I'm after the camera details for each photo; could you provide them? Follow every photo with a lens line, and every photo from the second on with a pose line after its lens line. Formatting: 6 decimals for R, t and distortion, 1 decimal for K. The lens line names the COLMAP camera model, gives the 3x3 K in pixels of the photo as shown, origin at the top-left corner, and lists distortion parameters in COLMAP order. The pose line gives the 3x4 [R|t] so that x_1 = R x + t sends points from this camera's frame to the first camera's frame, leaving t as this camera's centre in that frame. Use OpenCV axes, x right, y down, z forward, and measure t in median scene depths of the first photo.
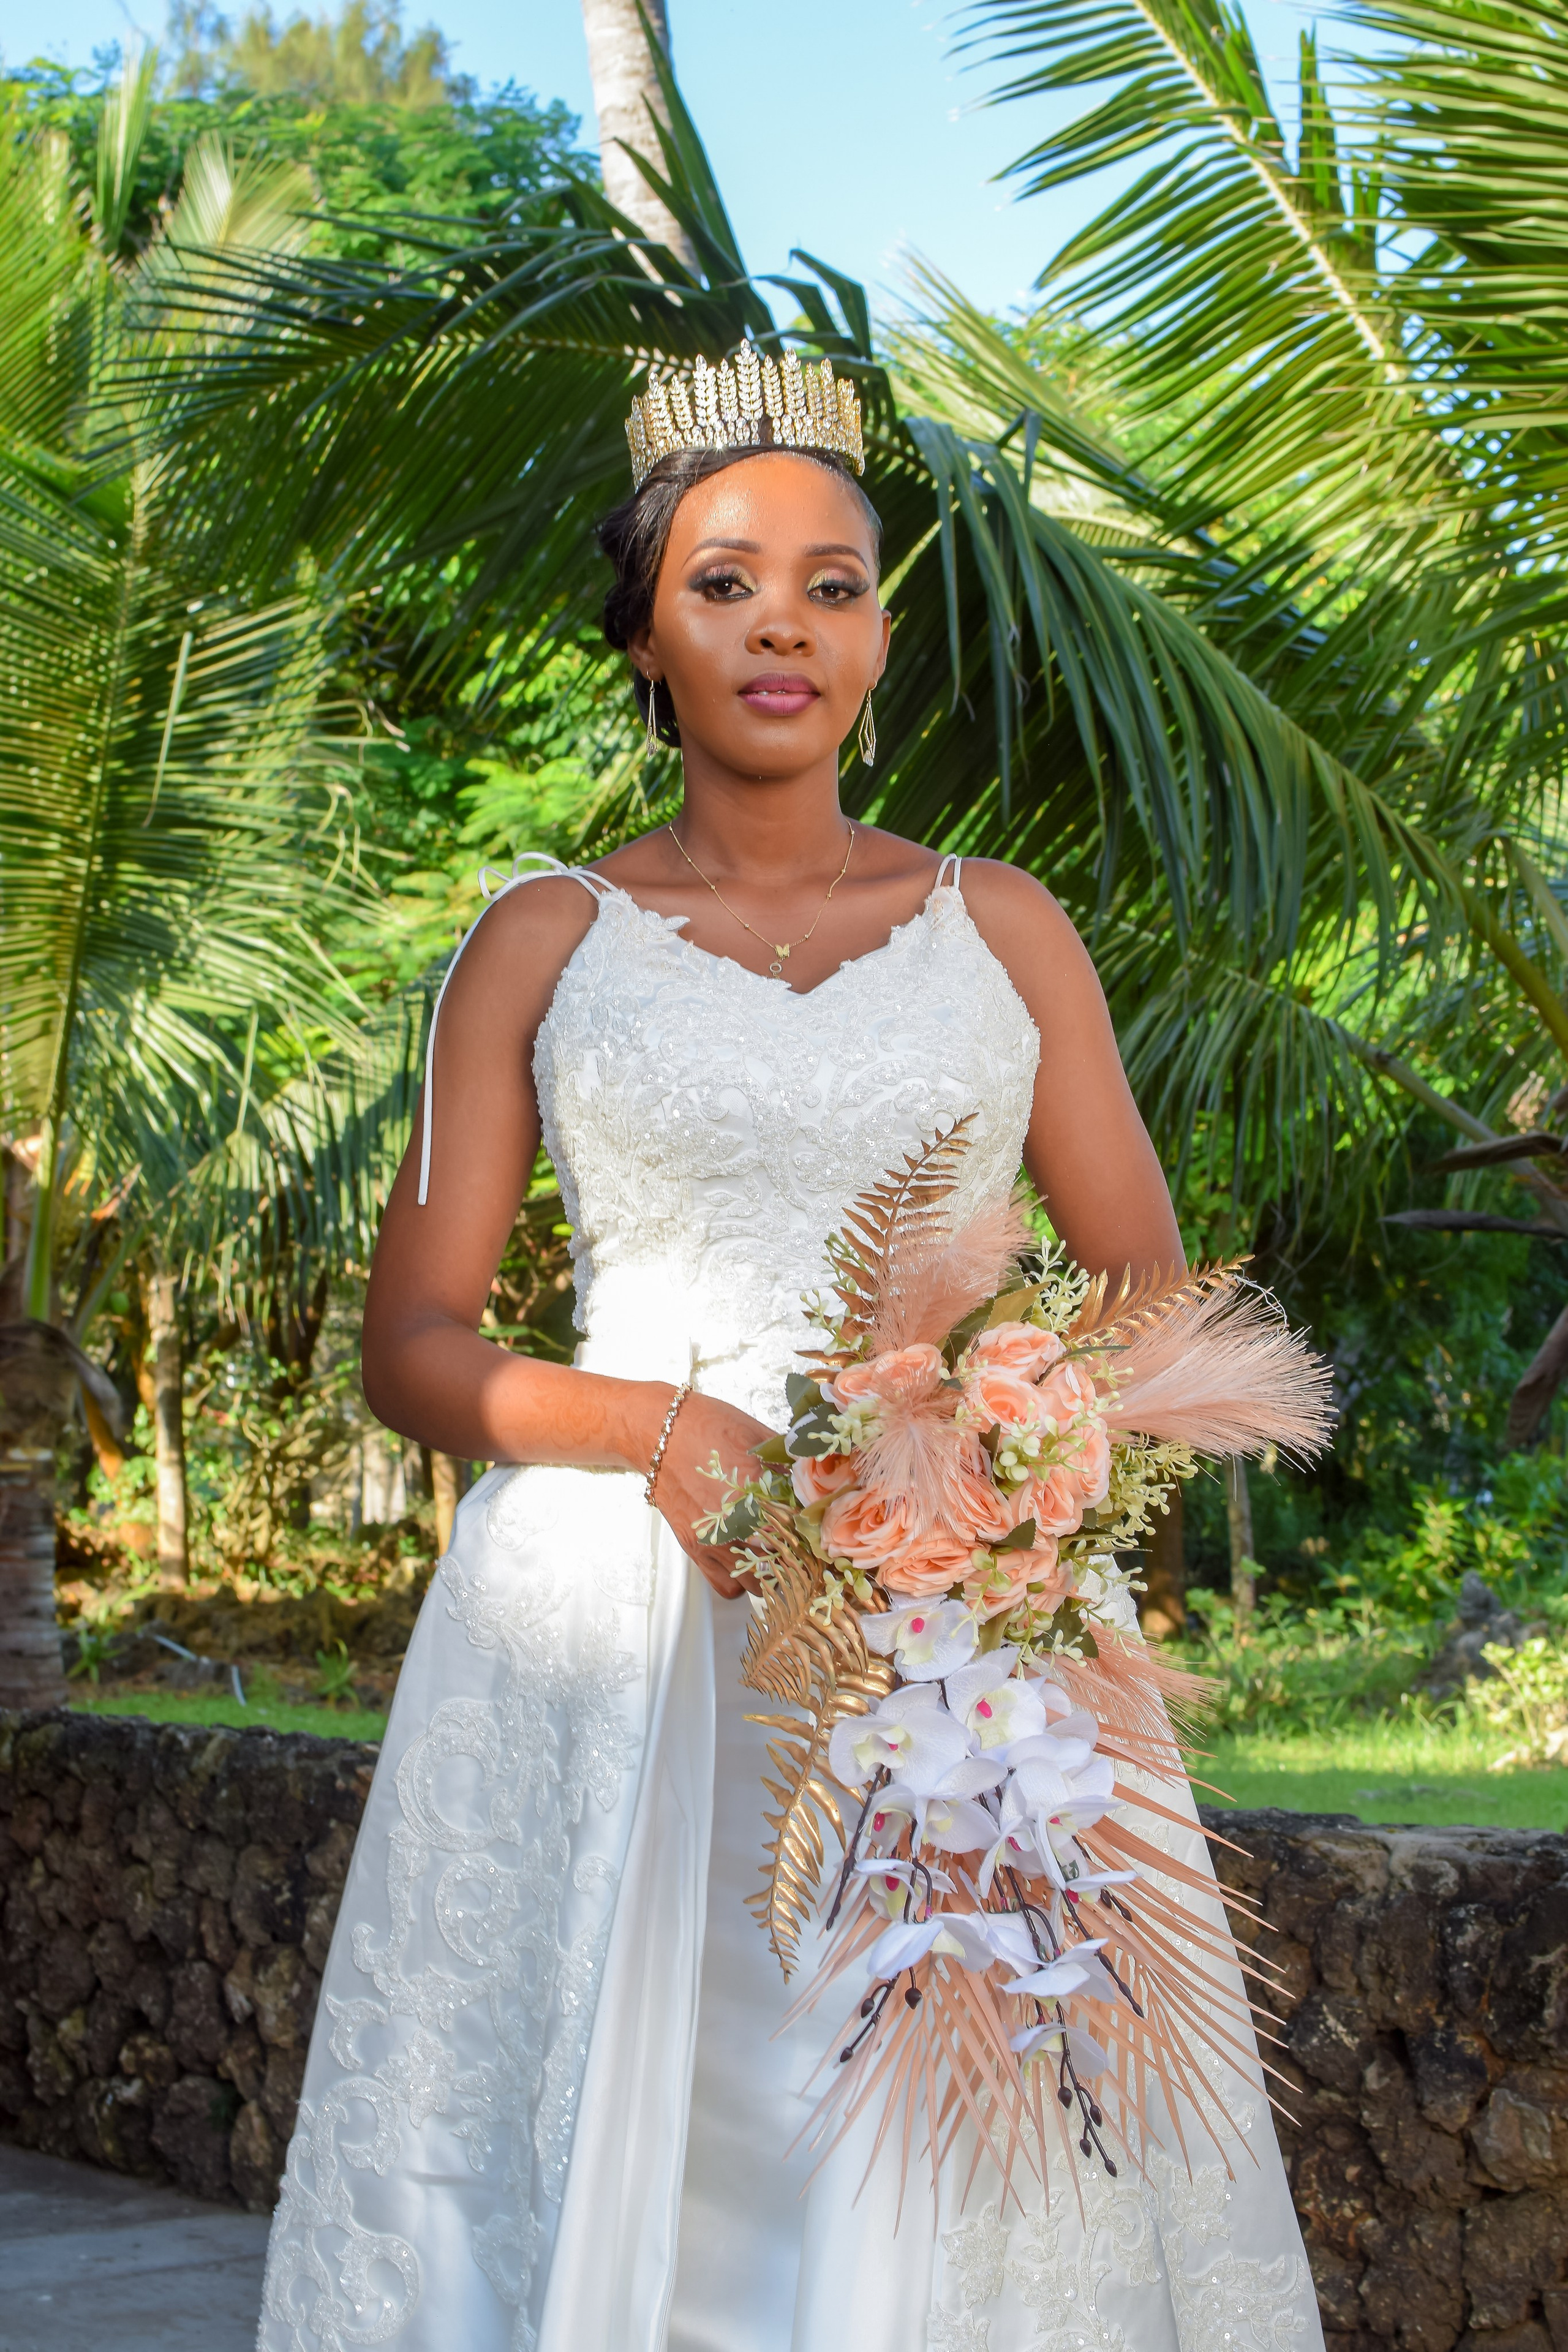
lens RADIAL K [[3570.6, 0, 767.5], [0, 3570.6, 1127.4], [0, 0, 1]] dist [-0.193890, 0.140717]
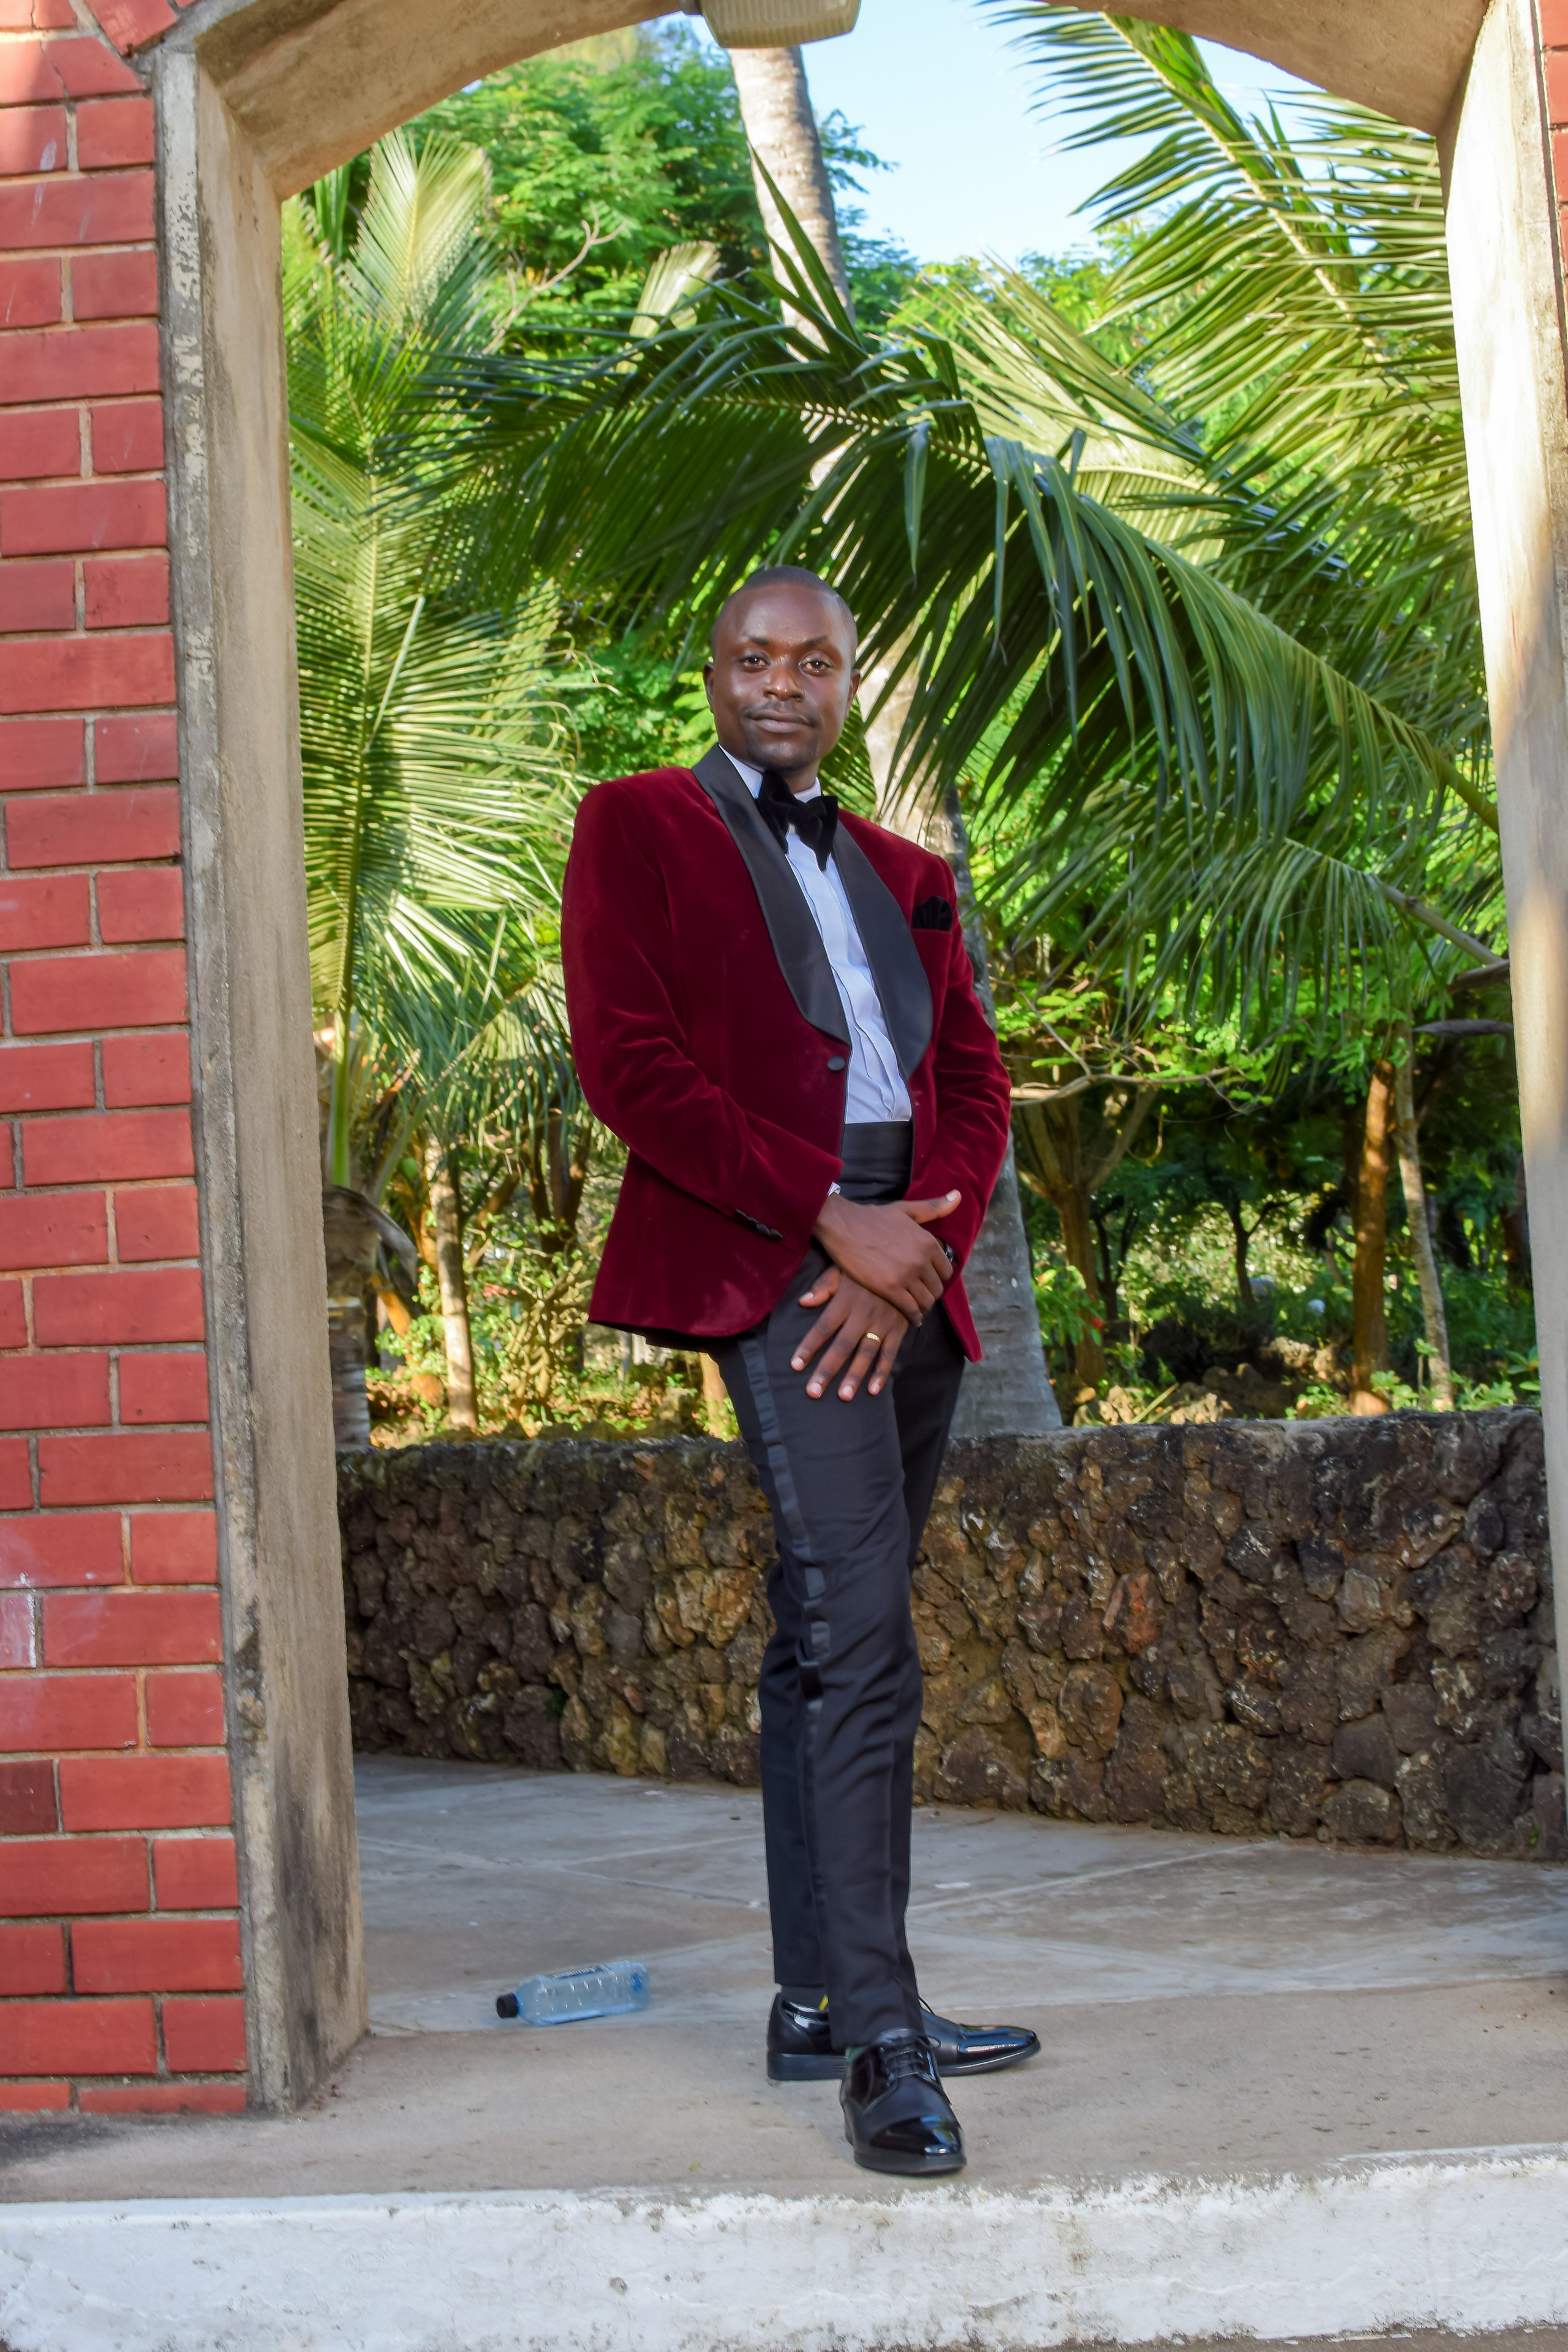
lens RADIAL K [[3564.7, 0, 732.9], [0, 3564.7, 1177.9], [0, 0, 1]] dist [-0.195235, 0.202006]
pose [[0.994994, -0.057330, -0.081851, 0.029798], [0.061741, 0.996716, 0.052403, -0.002503], [0.078578, -0.057194, 0.995266, -0.262418]]
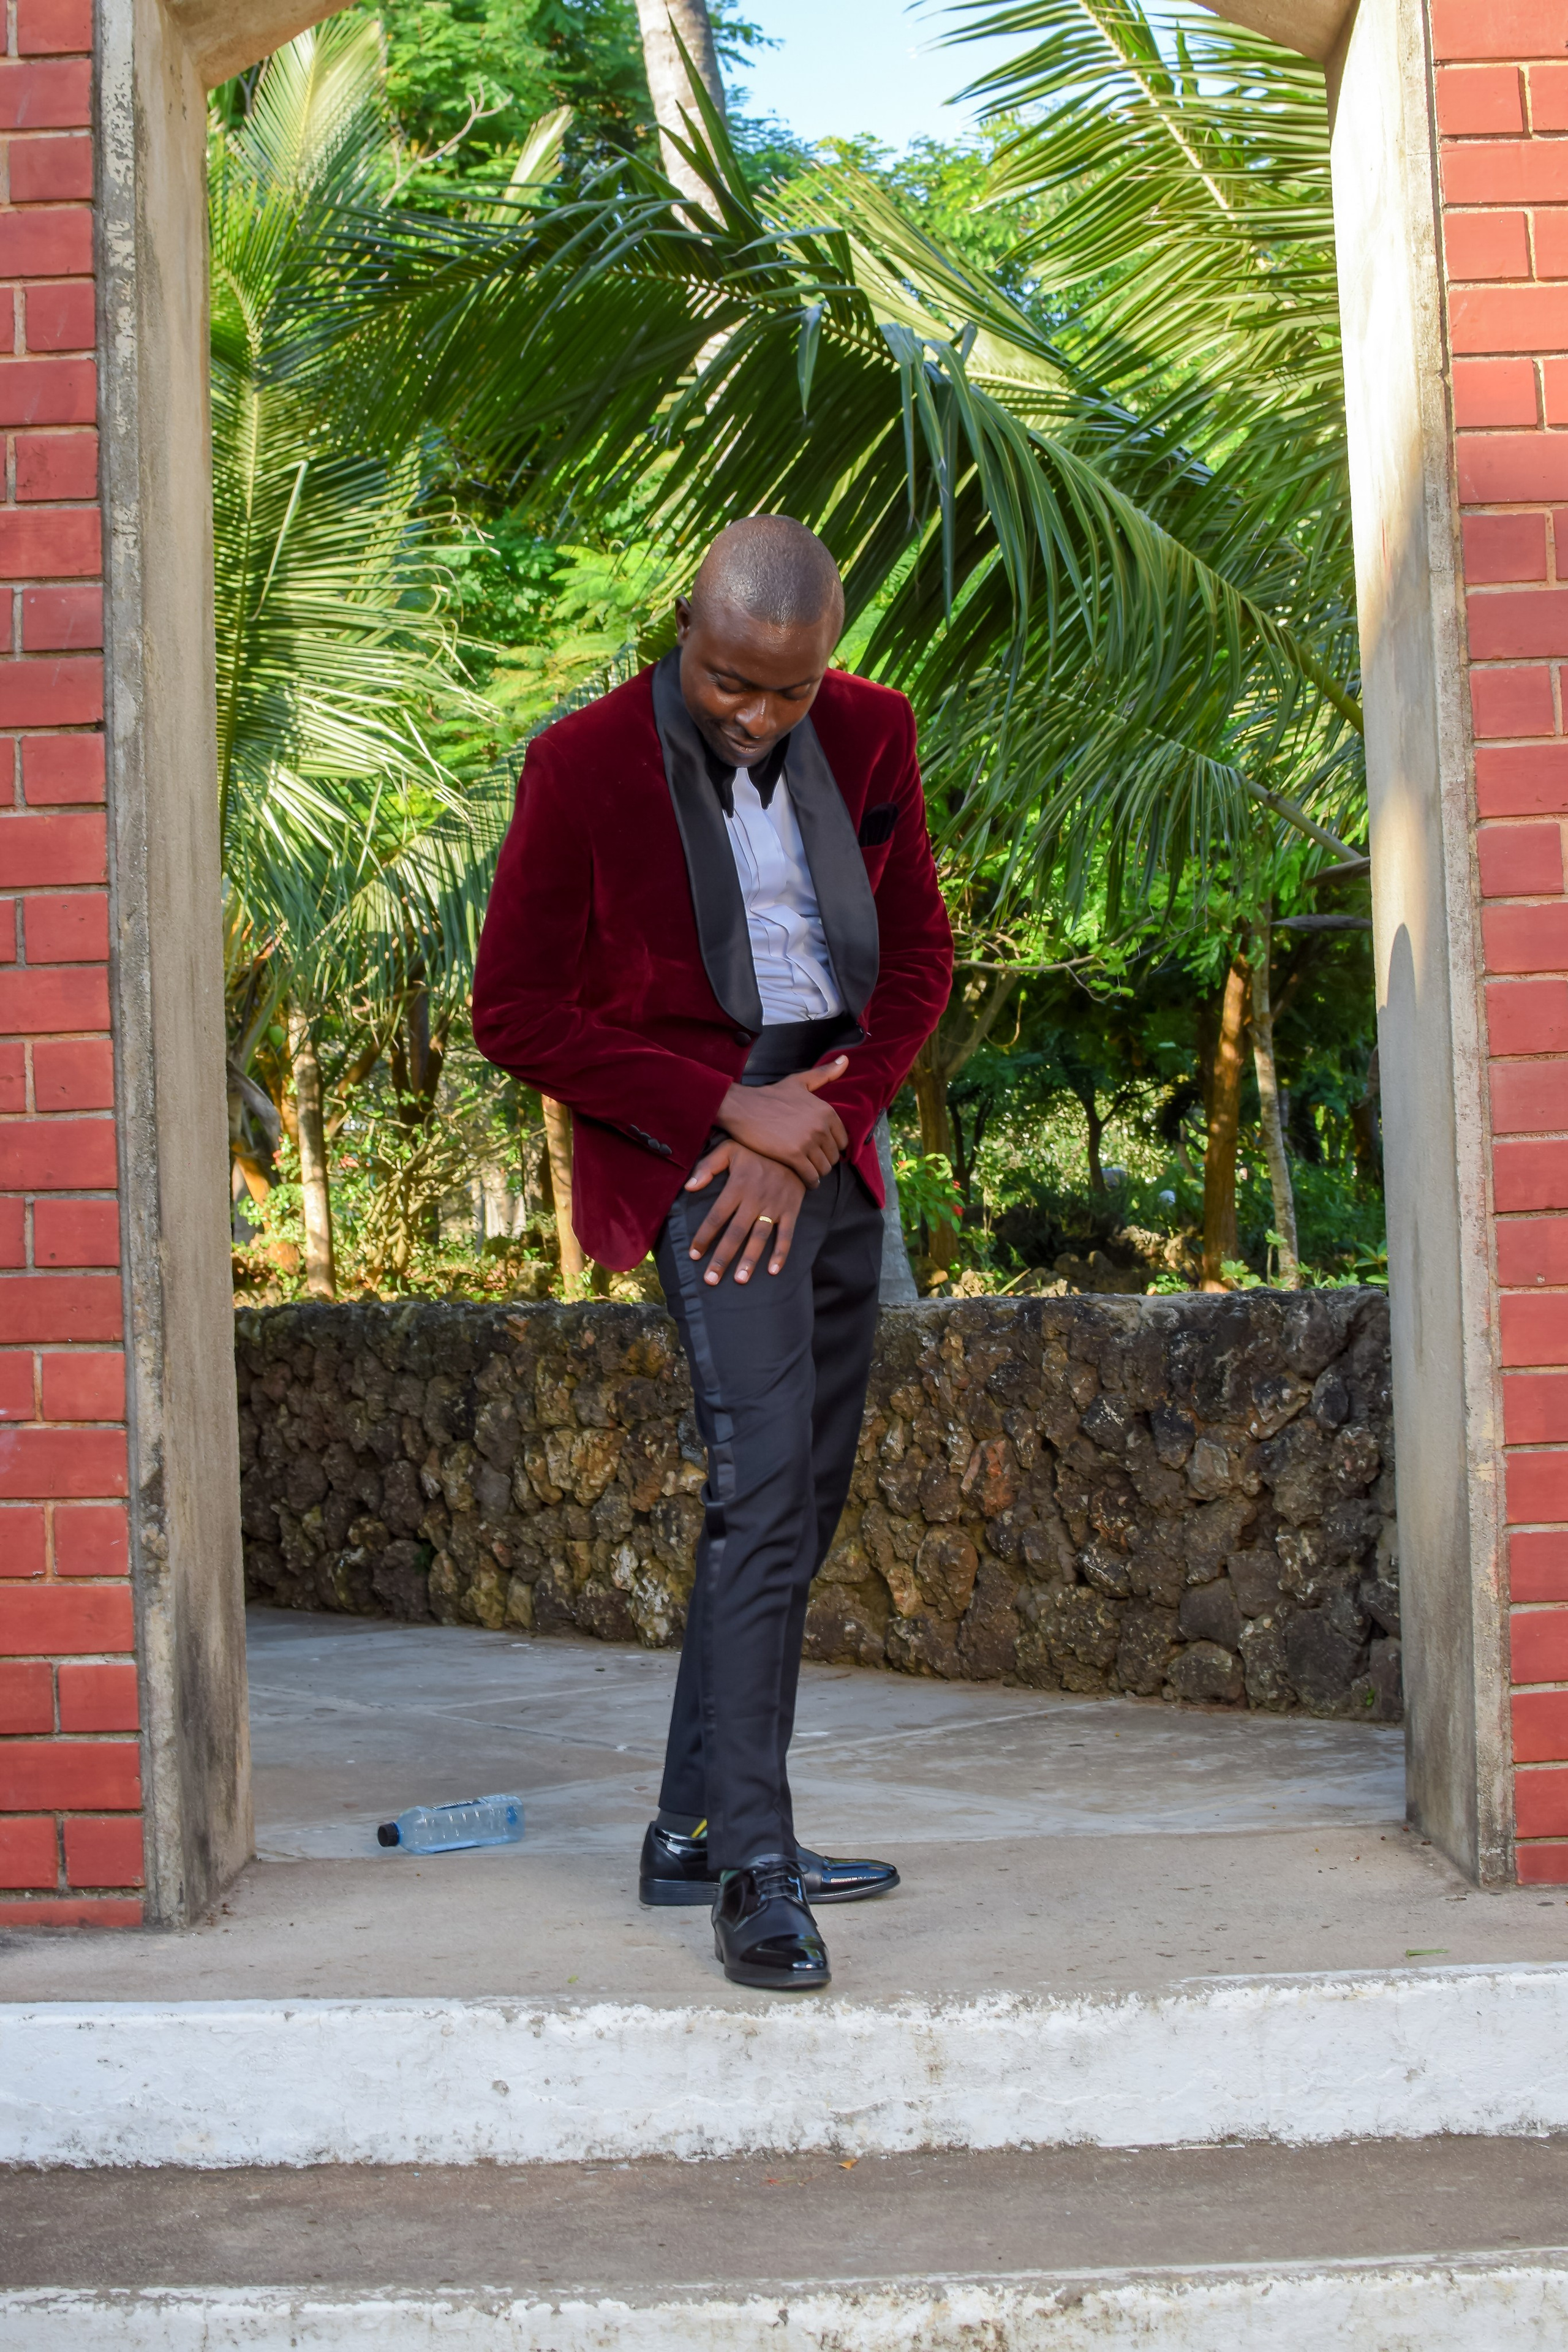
lens RADIAL K [[3564.7, 0, 732.9], [0, 3564.7, 1177.9], [0, 0, 1]] dist [-0.195235, 0.202006]
pose [[0.998616, -0.031195, -0.042332, 0.026151], [0.034830, 0.995506, 0.088055, -0.002385], [0.039395, -0.089408, 0.995216, -0.286404]]
